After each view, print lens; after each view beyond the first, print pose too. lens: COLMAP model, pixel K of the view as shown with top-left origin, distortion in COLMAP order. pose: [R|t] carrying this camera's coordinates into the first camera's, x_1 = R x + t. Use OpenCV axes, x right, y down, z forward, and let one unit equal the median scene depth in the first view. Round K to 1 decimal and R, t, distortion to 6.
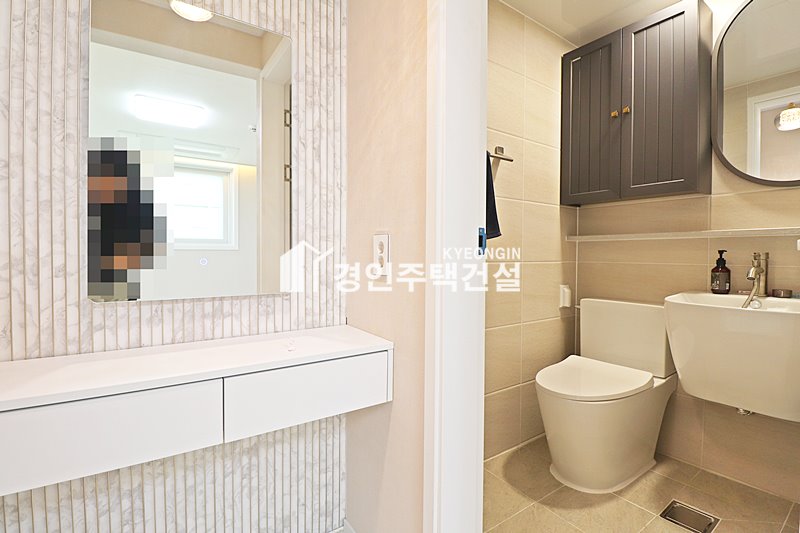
lens RADIAL K [[370.5, 0, 395.4], [0, 370.5, 264.8], [0, 0, 1]] dist [-0.009594, -0.008316]
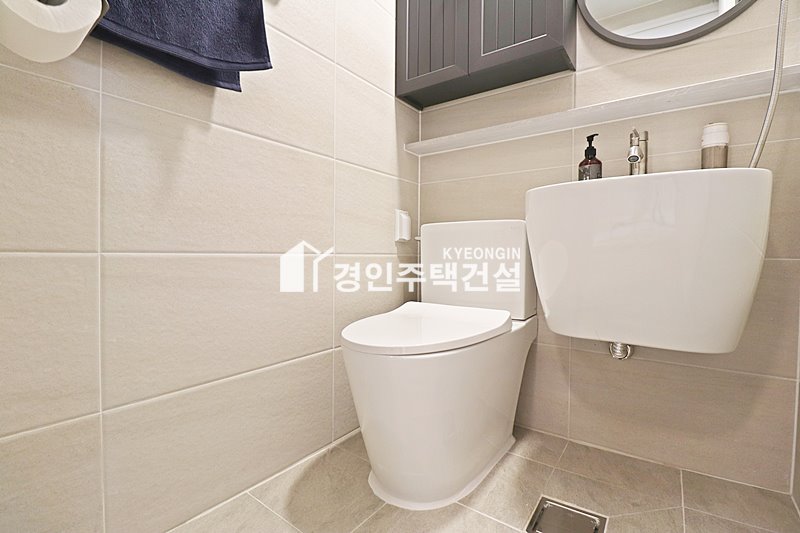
lens RADIAL K [[370.5, 0, 398.8], [0, 370.5, 263.7], [0, 0, 1]] dist [-0.009594, -0.008316]
pose [[0.943713, -0.004116, 0.330740, 0.269851], [0.004009, 0.999991, 0.001007, 0.200396], [-0.330742, 0.000375, 0.943721, 0.408362]]
